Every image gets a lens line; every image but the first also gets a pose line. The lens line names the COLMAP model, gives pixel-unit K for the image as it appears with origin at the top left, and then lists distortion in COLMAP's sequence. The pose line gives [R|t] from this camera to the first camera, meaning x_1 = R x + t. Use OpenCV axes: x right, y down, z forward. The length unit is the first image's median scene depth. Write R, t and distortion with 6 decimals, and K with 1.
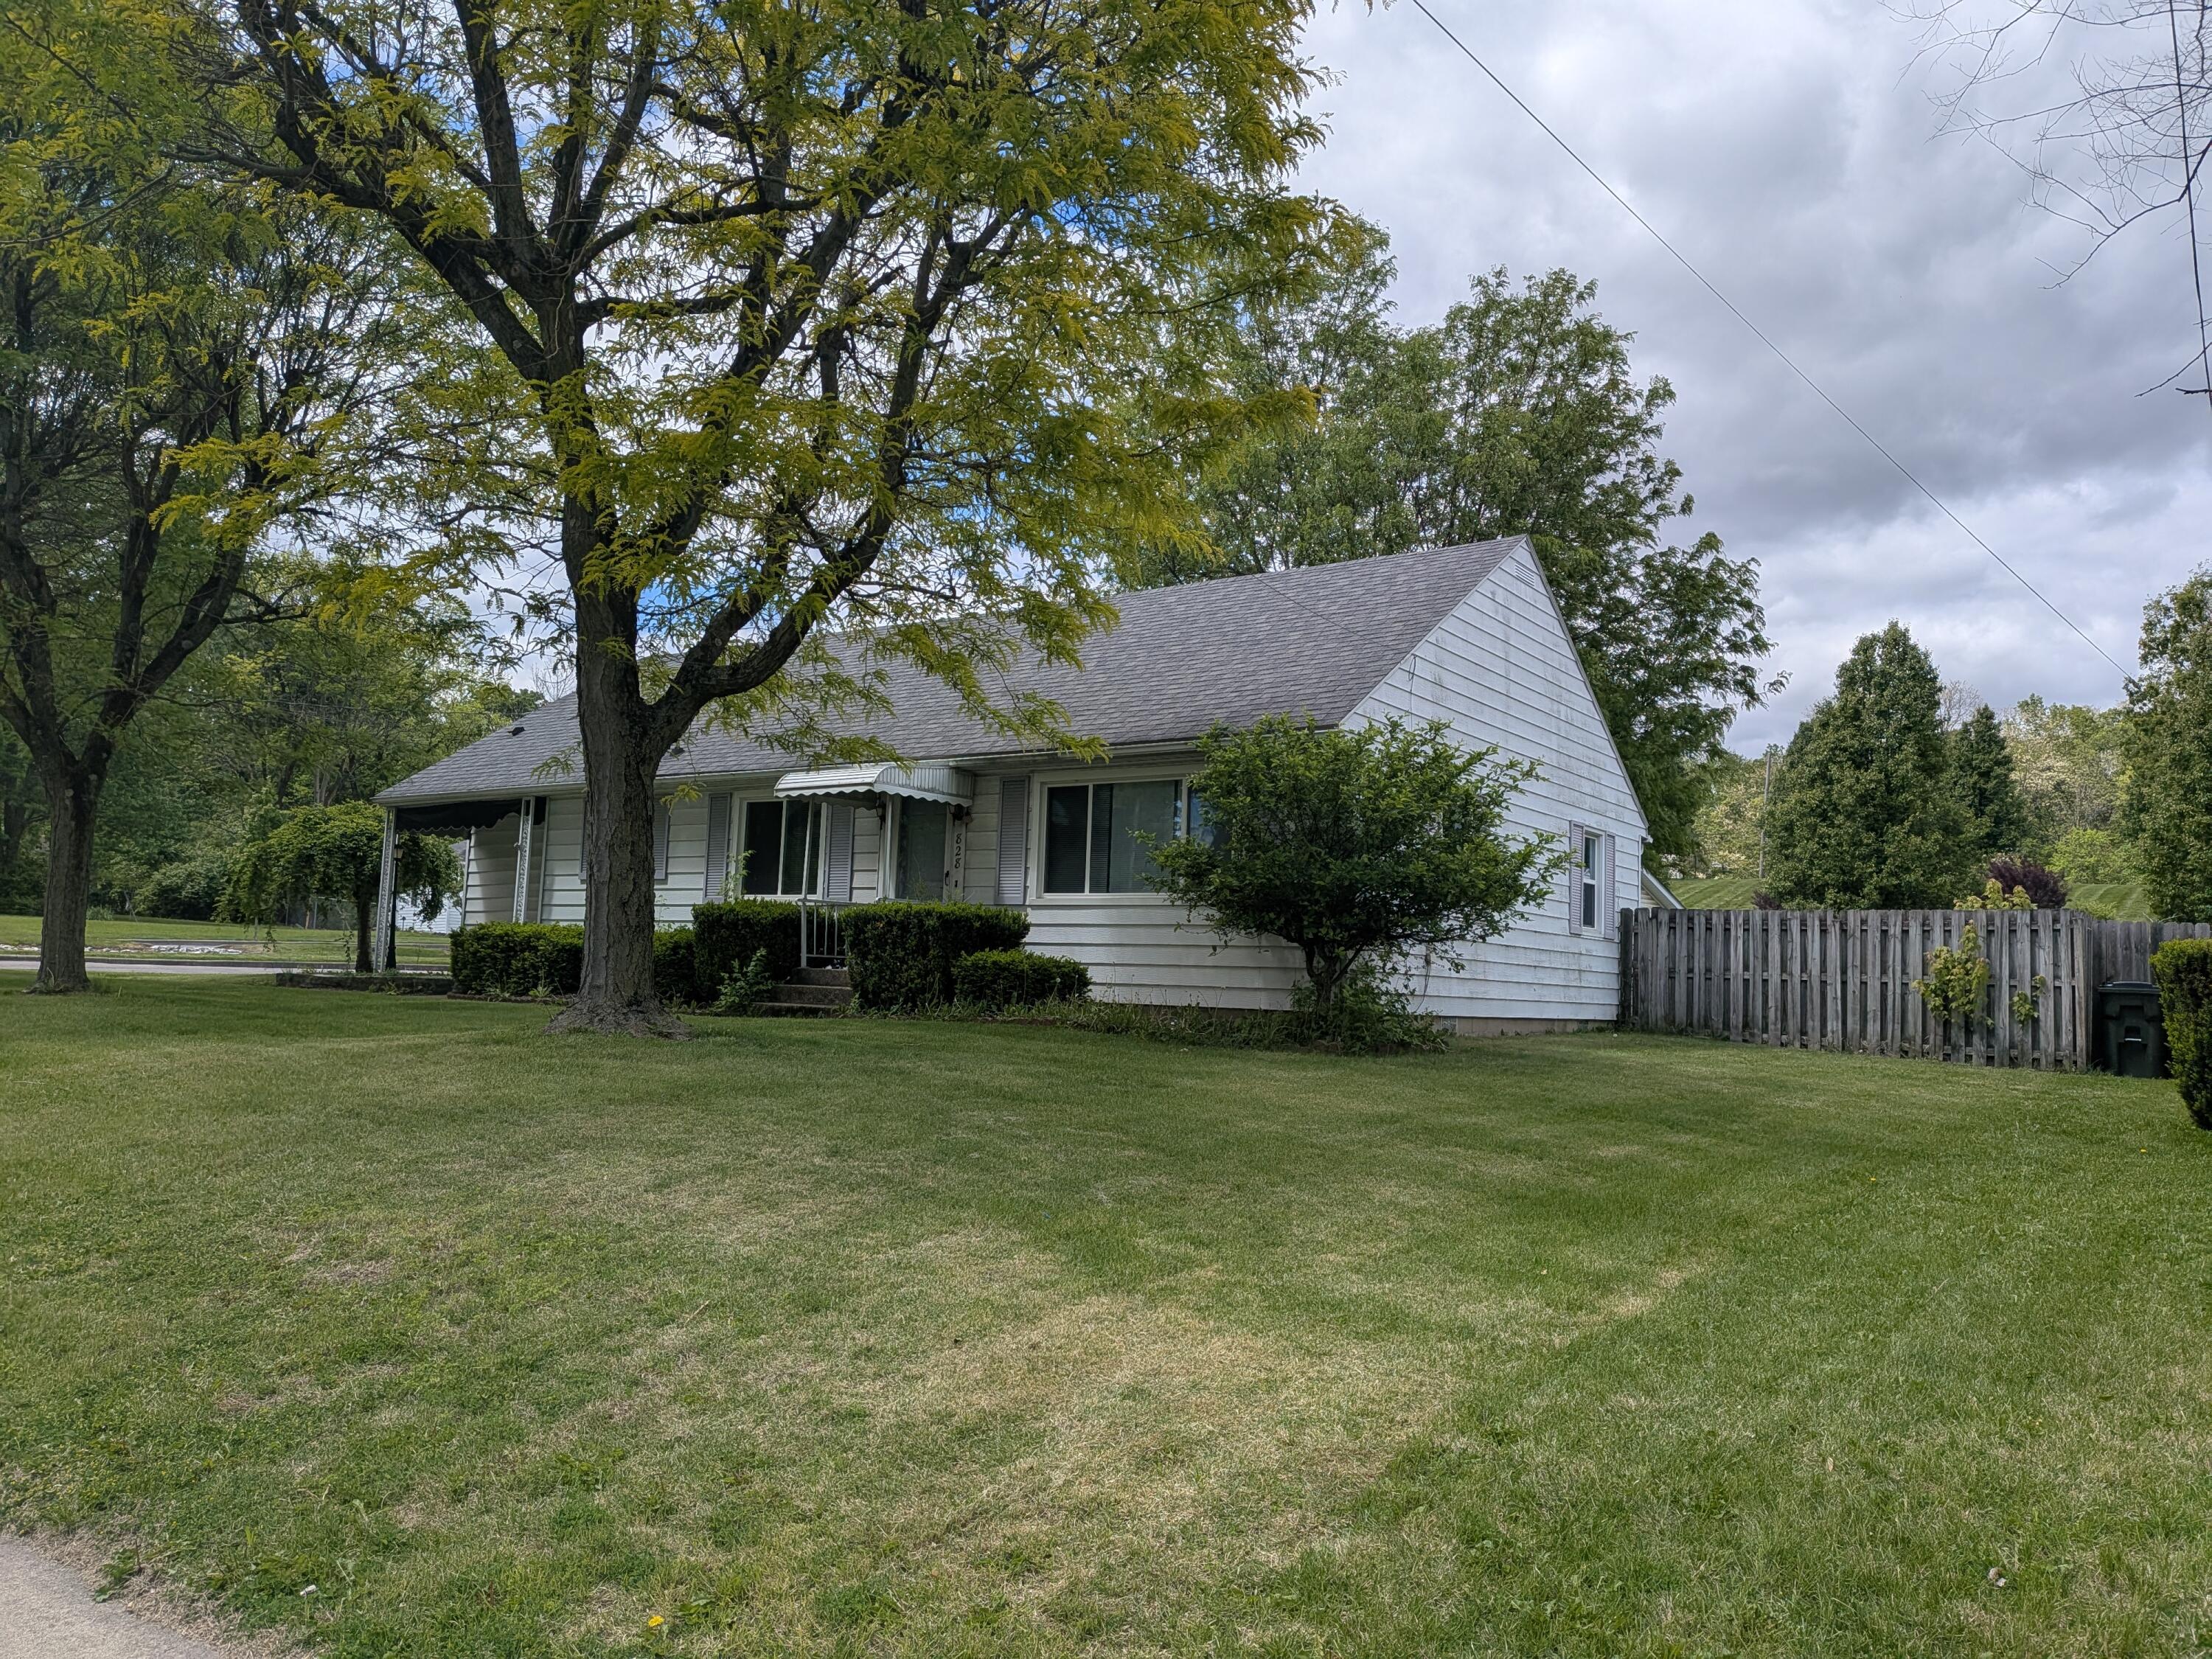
lens RADIAL K [[1606.1, 0, 1118.0], [0, 1606.1, 807.3], [0, 0, 1]] dist [0.070742, -0.014068]
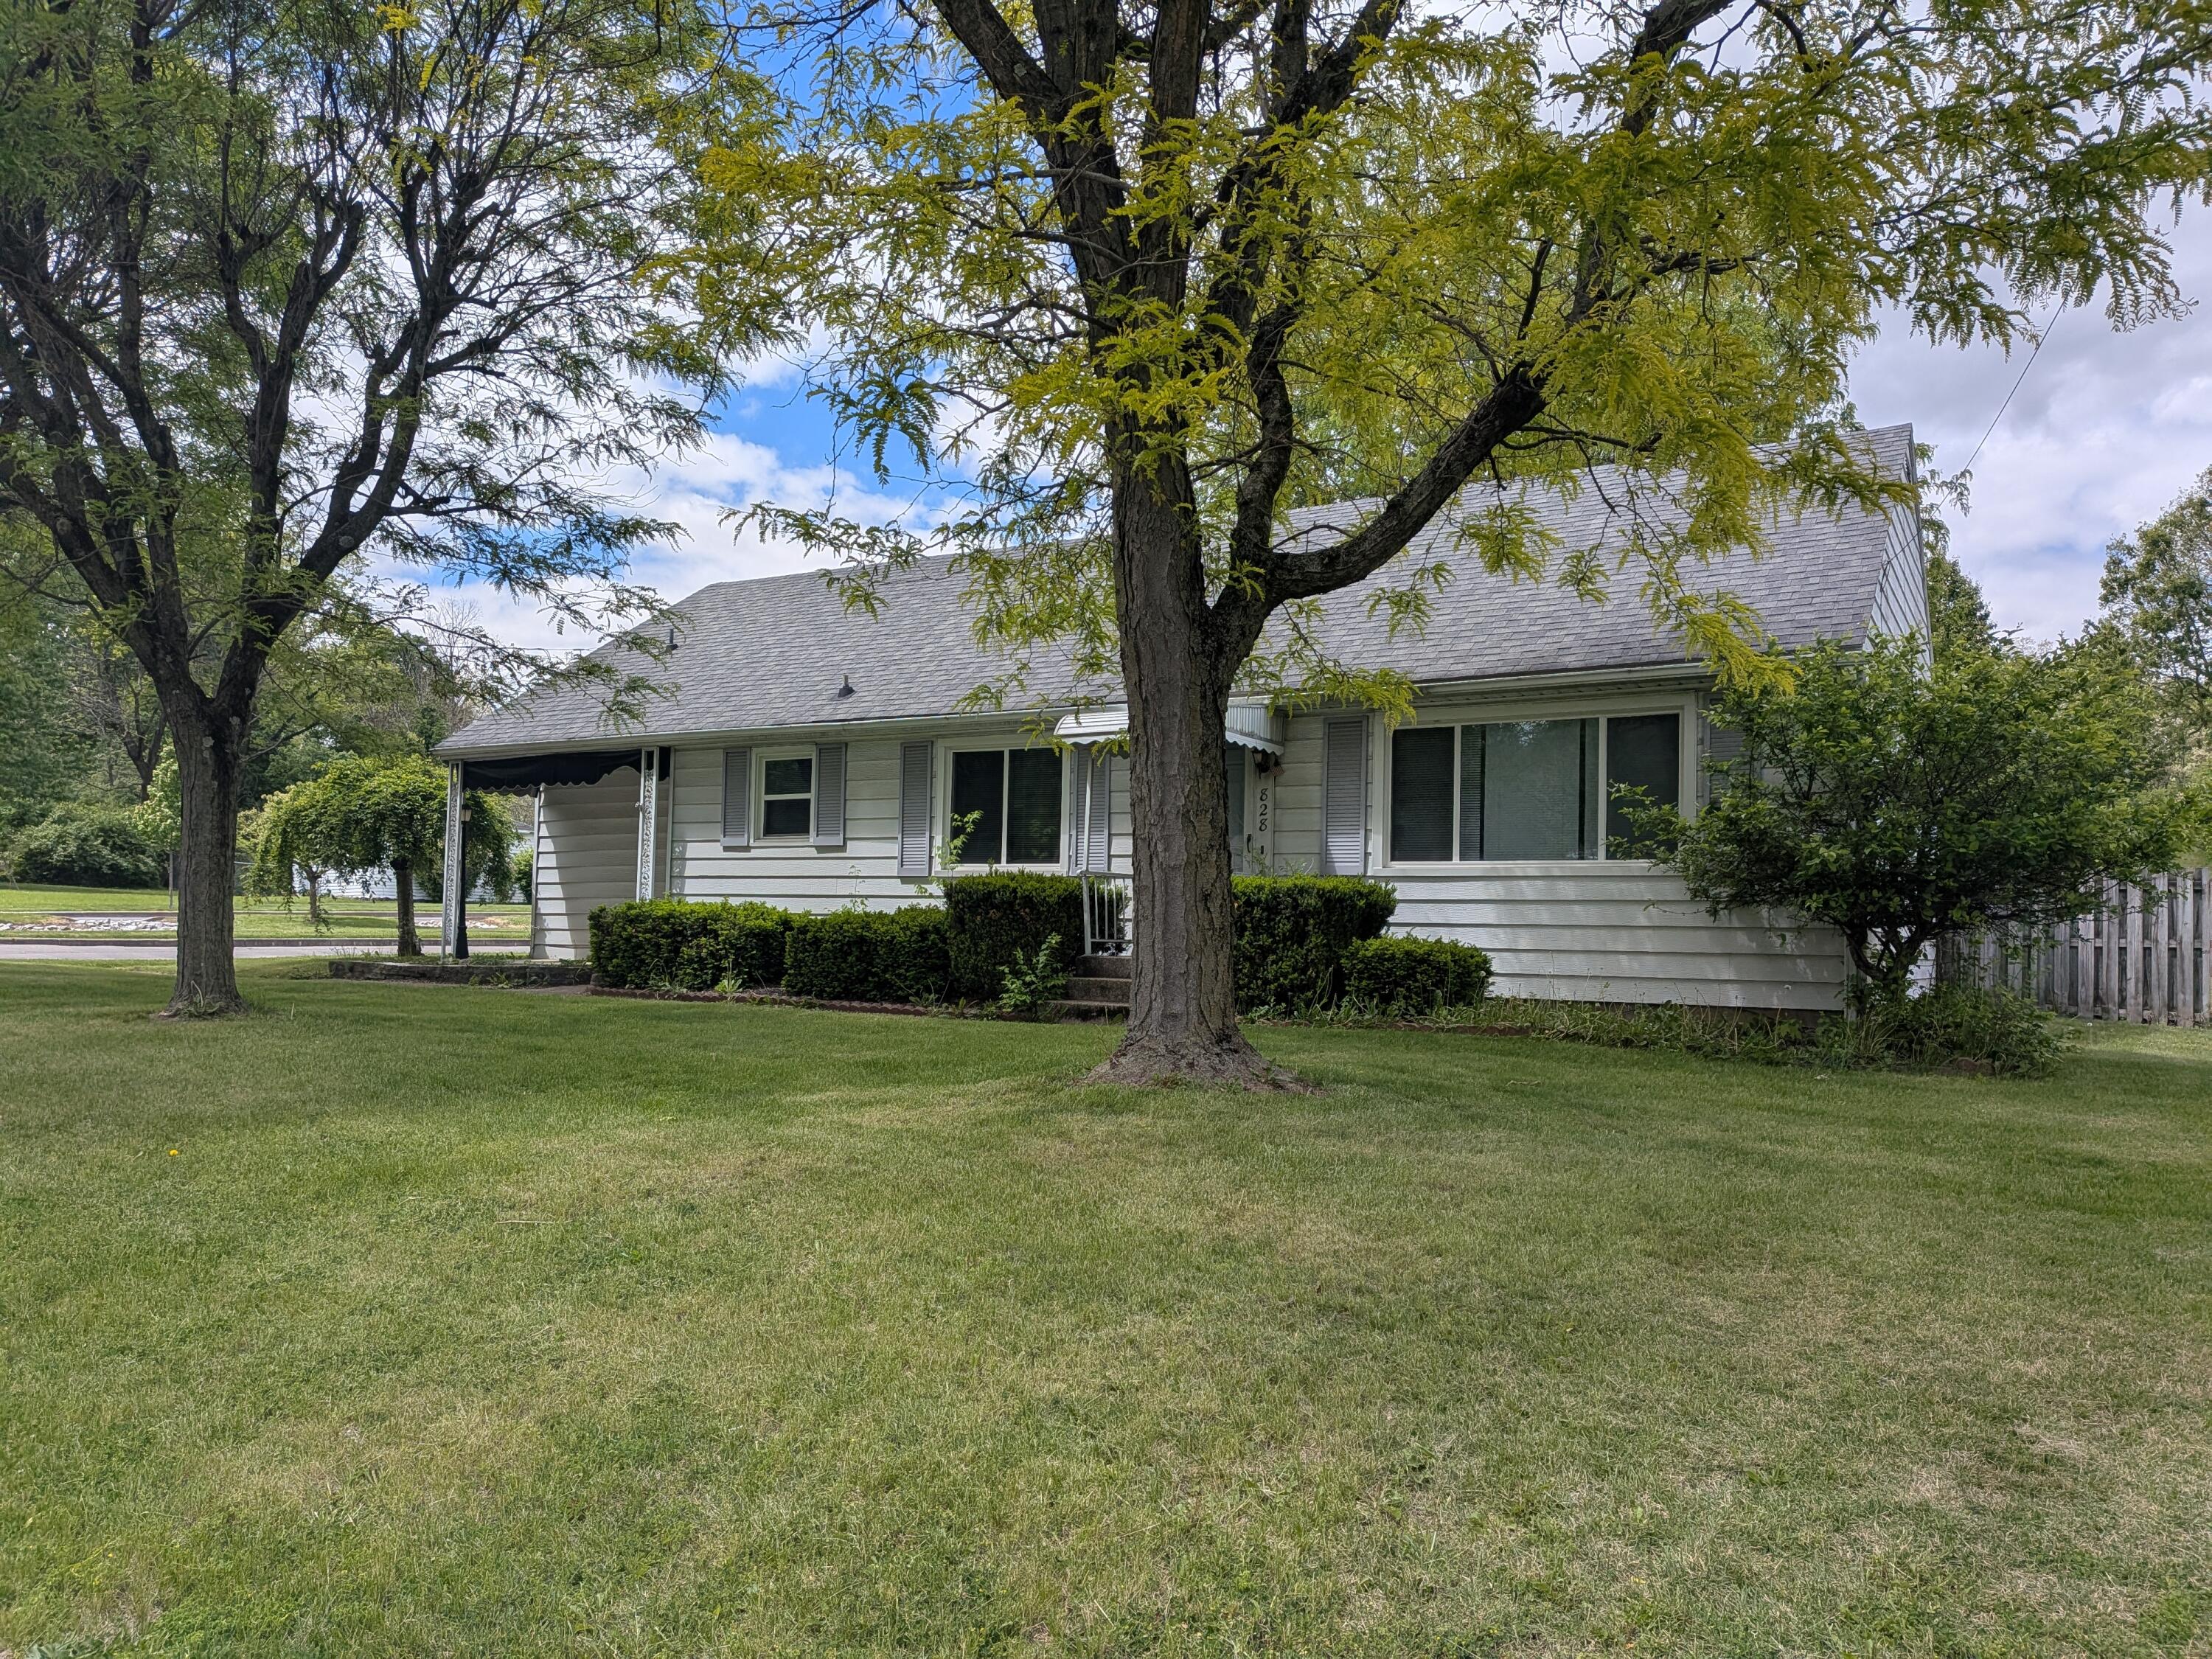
lens RADIAL K [[1606.1, 0, 1095.6], [0, 1606.1, 843.0], [0, 0, 1]] dist [0.070742, -0.014068]
pose [[0.997130, -0.010499, 0.074977, -0.225307], [0.006487, 0.998544, 0.053555, -0.000149], [-0.075430, -0.052915, 0.995746, 0.179146]]
